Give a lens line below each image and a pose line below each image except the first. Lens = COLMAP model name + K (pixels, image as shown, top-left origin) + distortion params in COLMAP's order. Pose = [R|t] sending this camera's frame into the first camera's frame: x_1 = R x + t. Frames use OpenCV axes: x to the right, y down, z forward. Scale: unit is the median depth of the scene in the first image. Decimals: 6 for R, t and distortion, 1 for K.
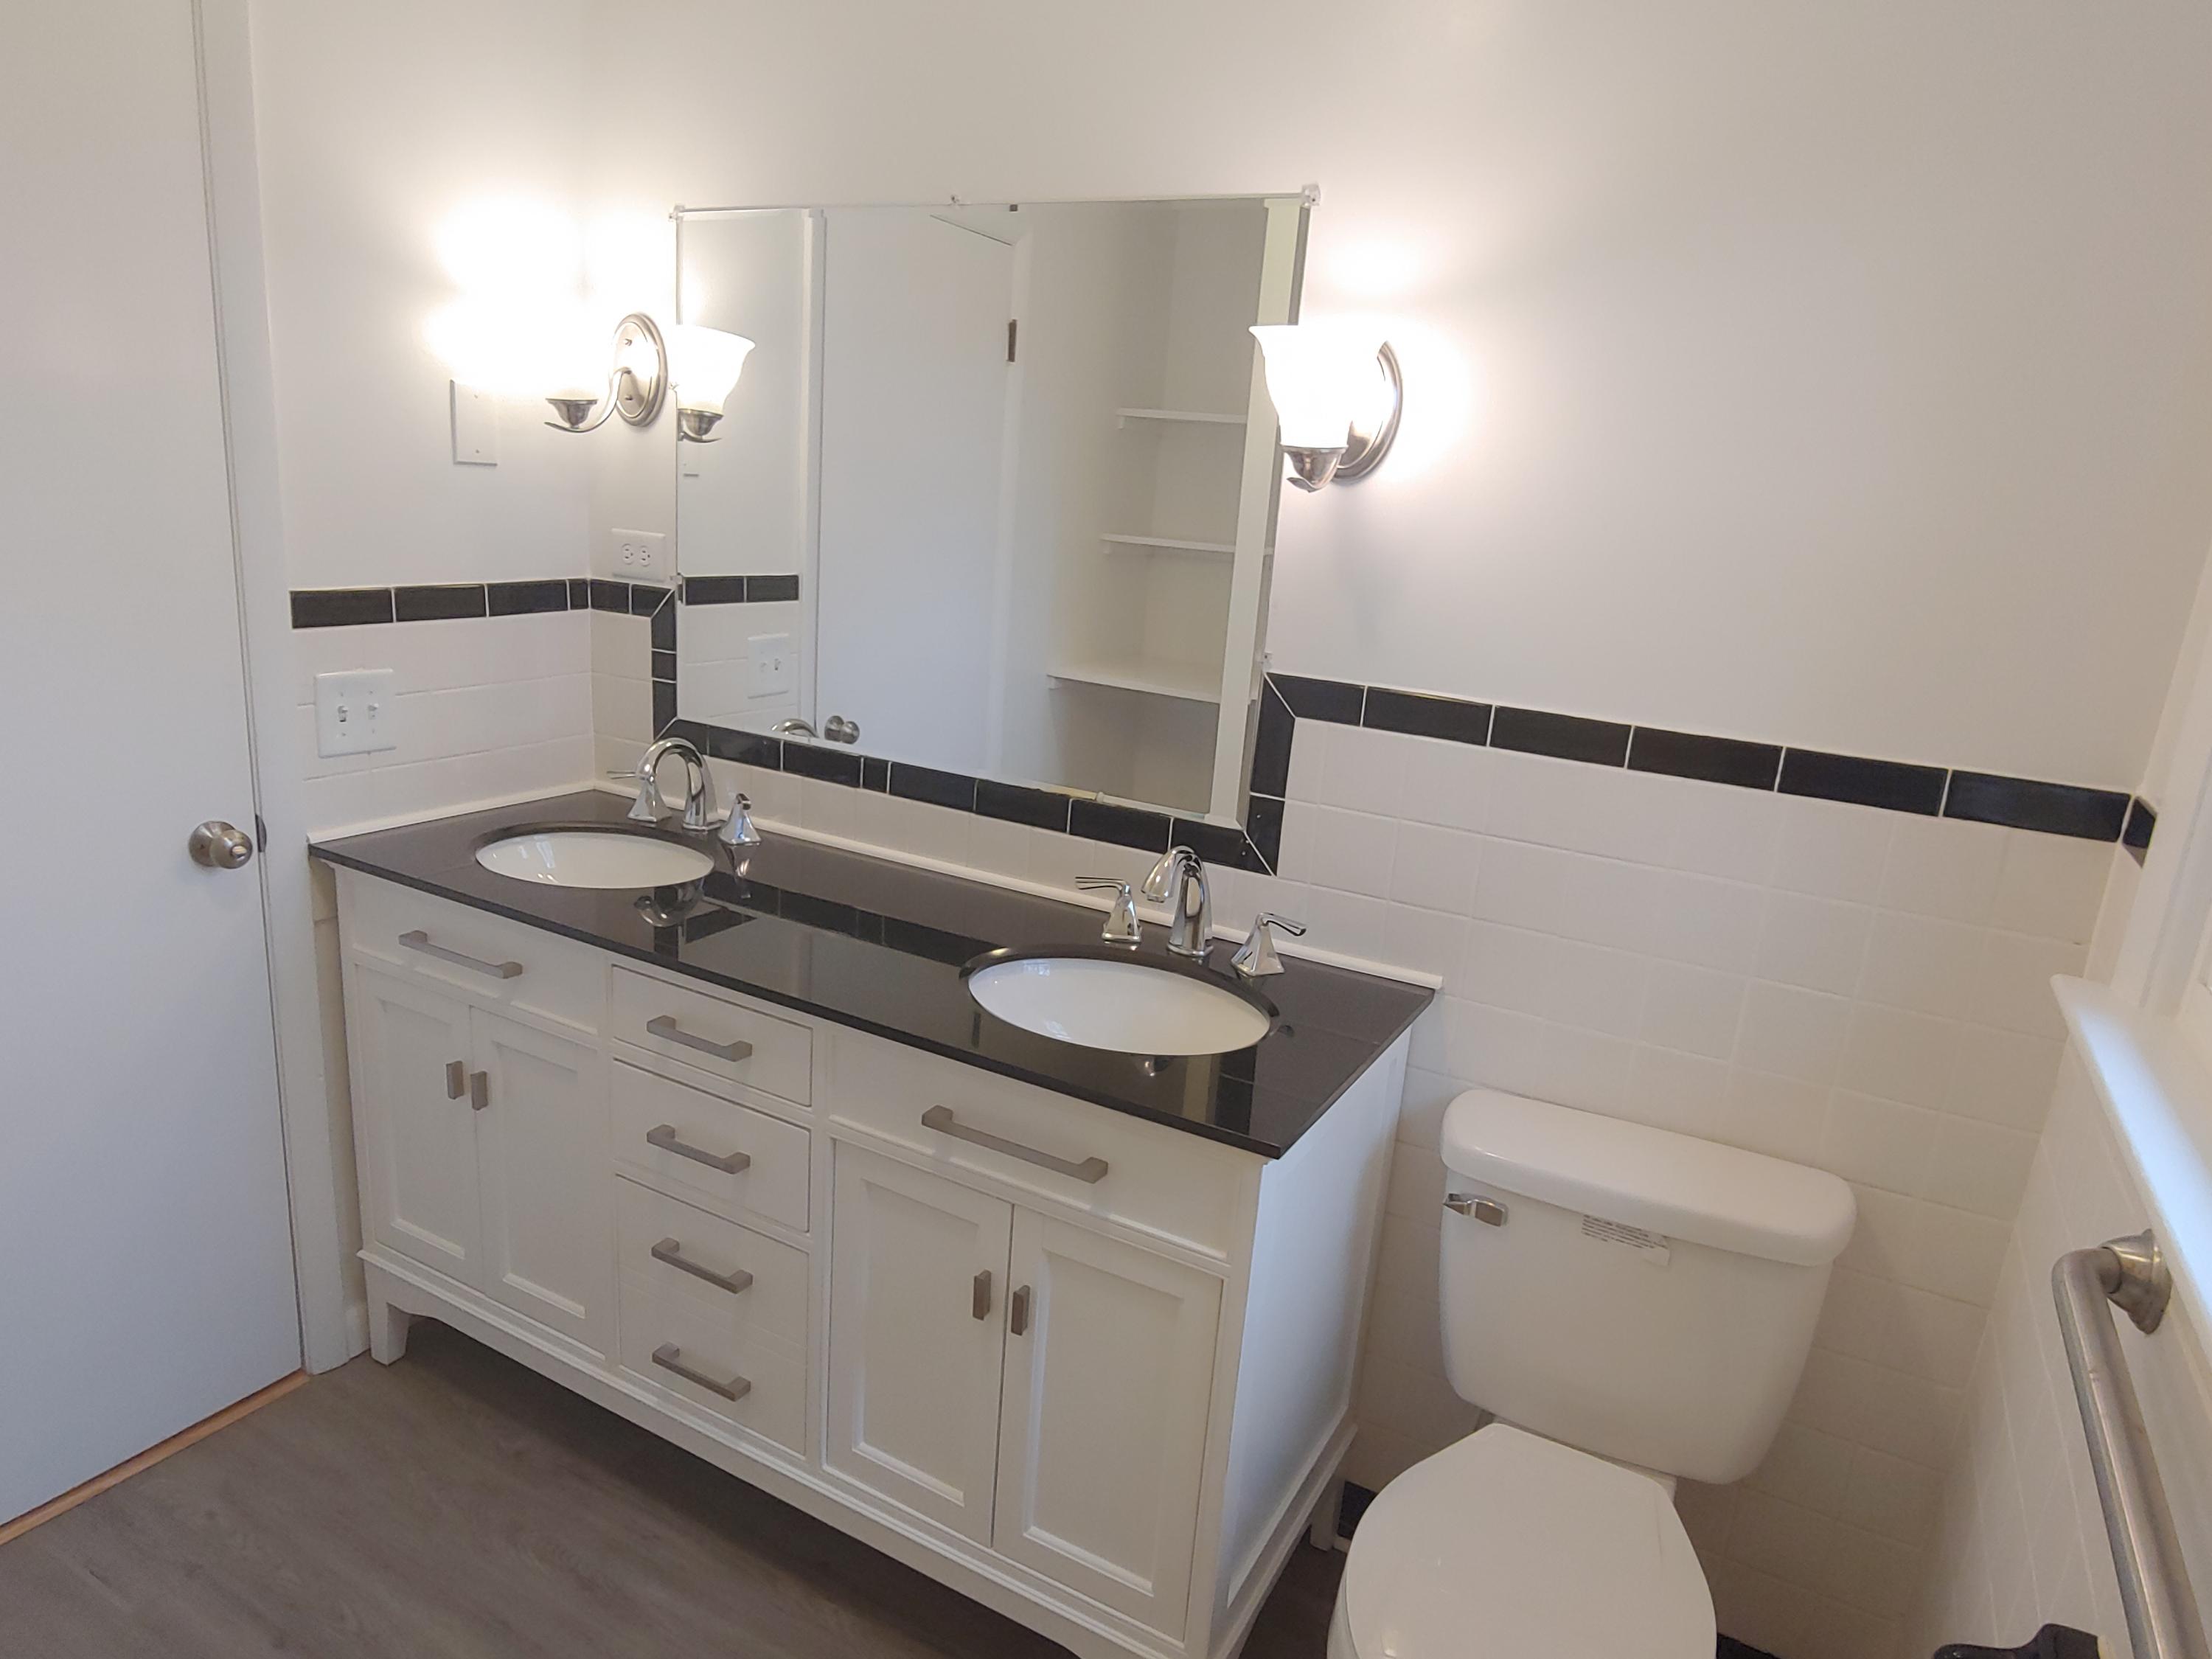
lens RADIAL K [[1328.9, 0, 1118.9], [0, 1328.9, 824.6], [0, 0, 1]] dist [-0.030561, 0.009944]
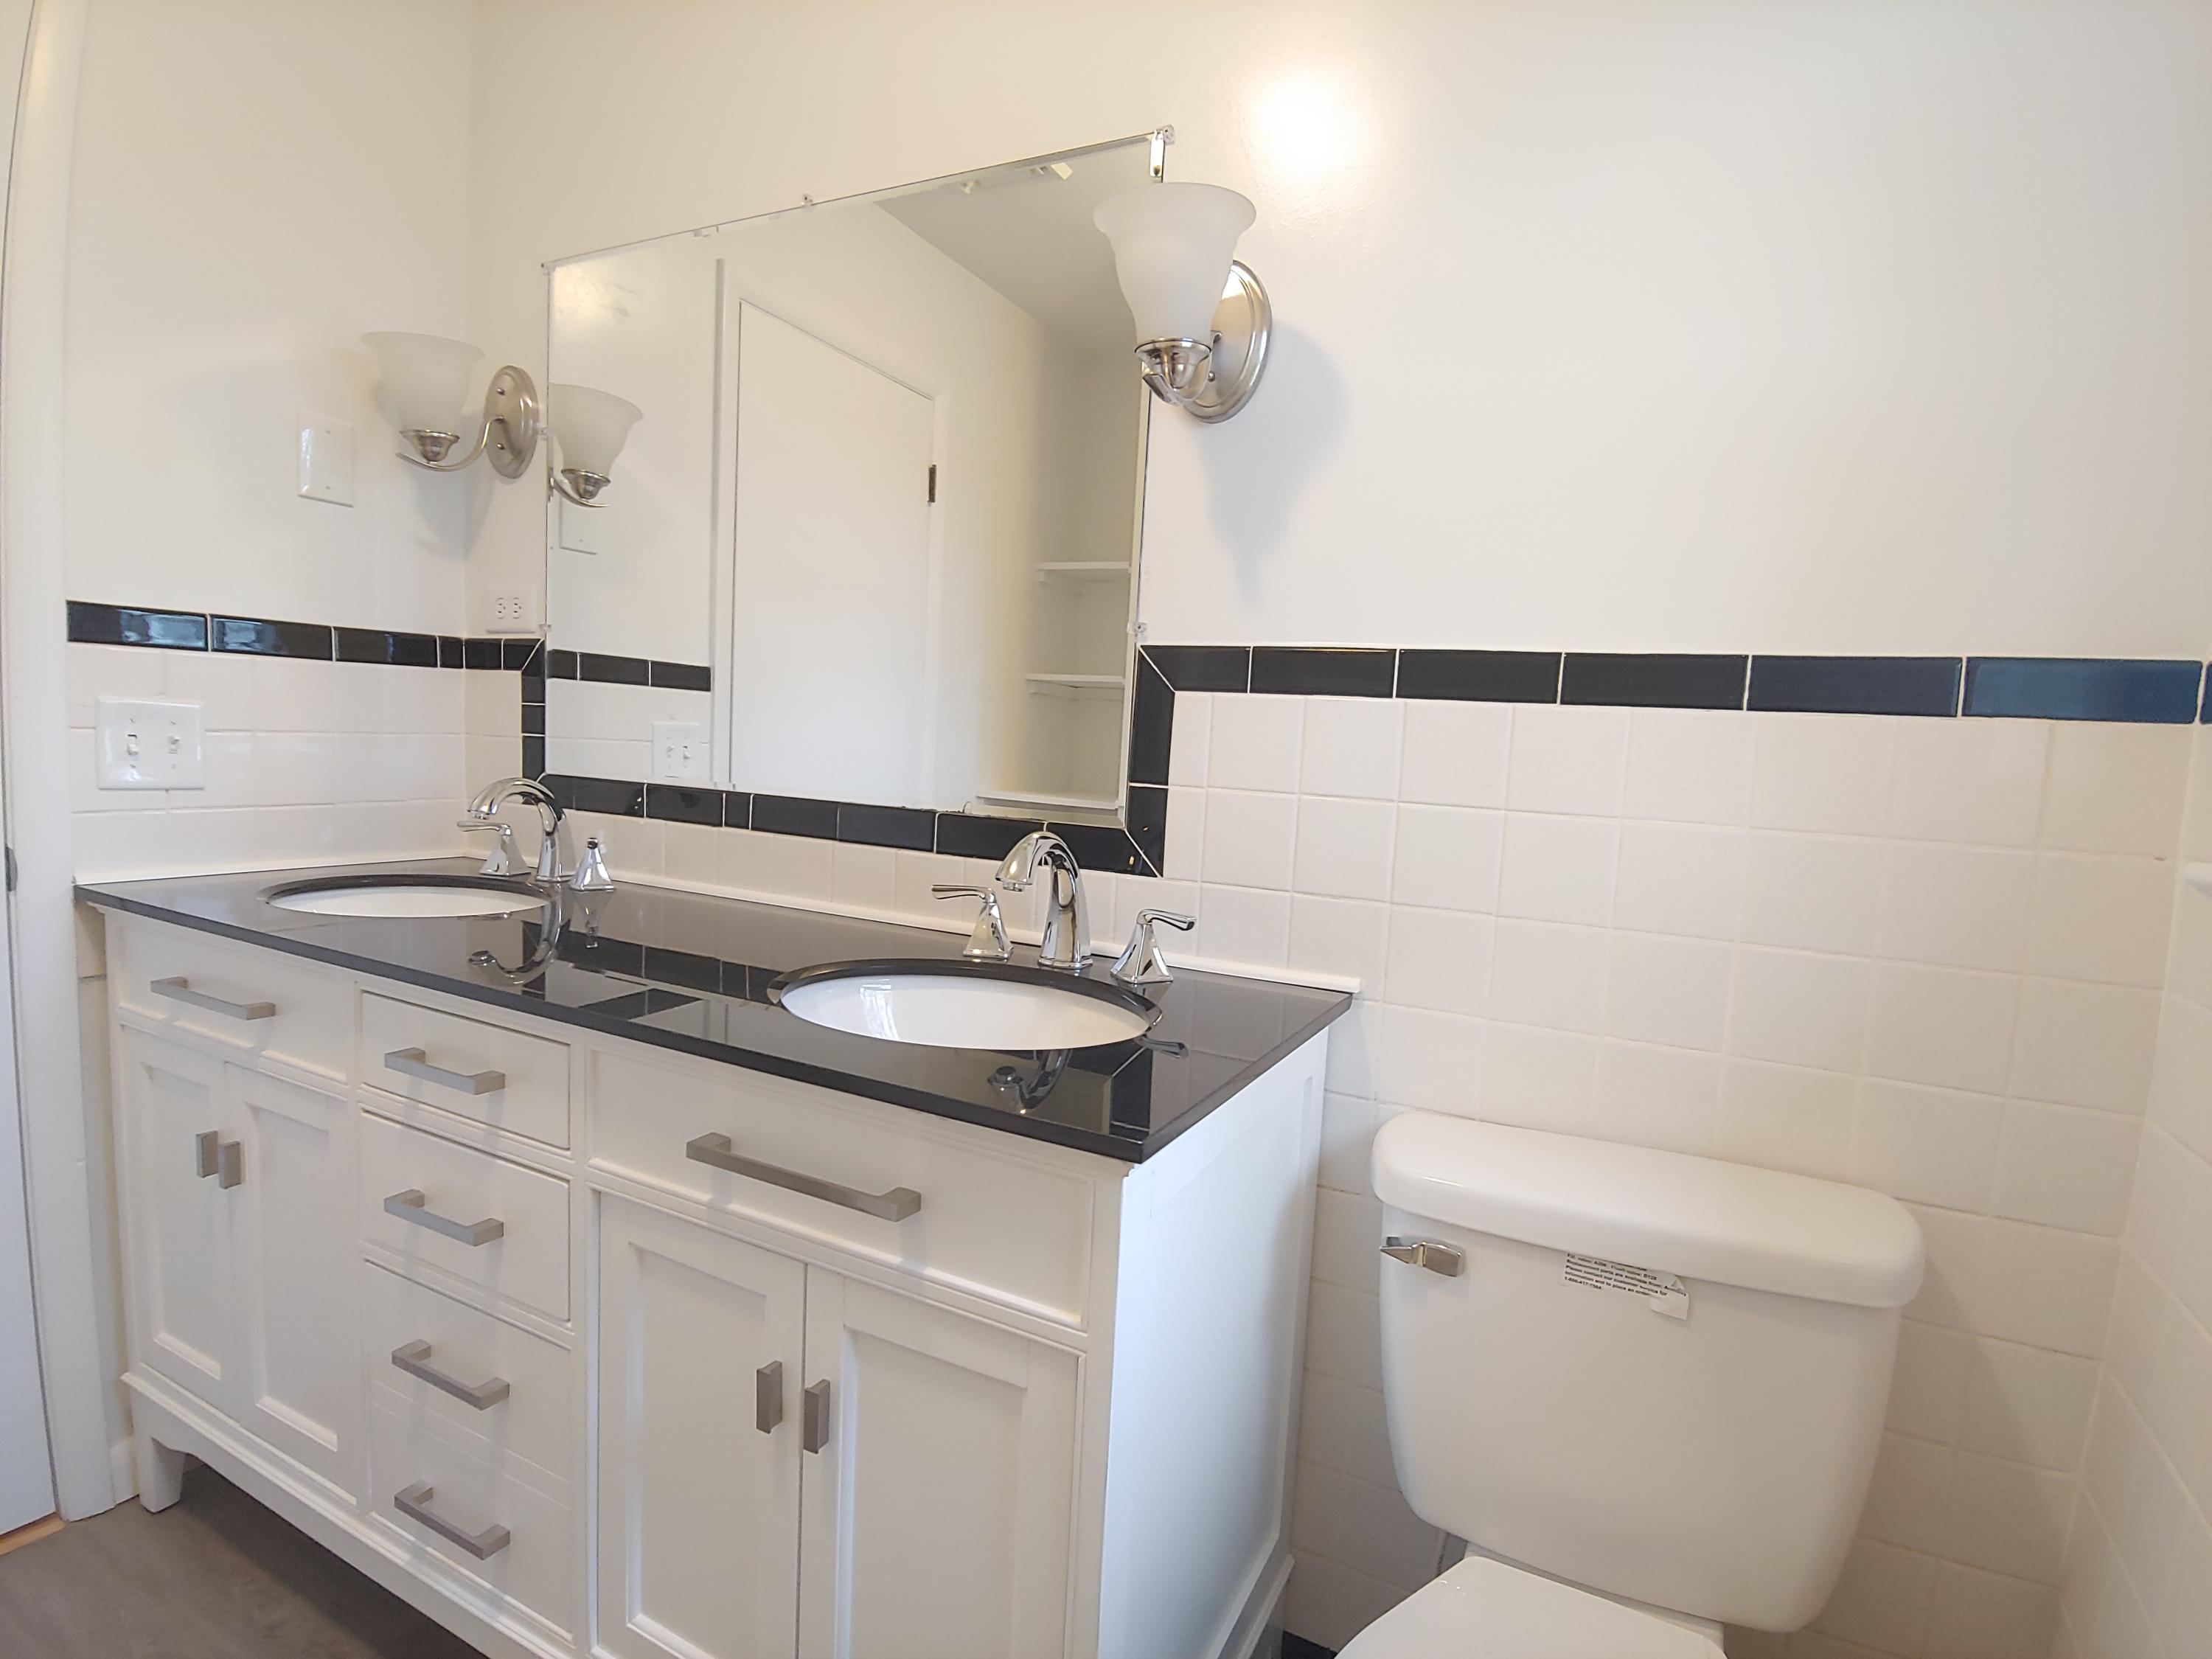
lens RADIAL K [[1104.3, 0, 1103.4], [0, 1104.3, 813.4], [0, 0, 1]] dist [-0.010707, -0.008978]
pose [[0.999316, -0.026327, 0.025978, 0.063820], [0.030106, 0.986999, -0.157880, 0.115153], [-0.021484, 0.158554, 0.987117, 0.286179]]
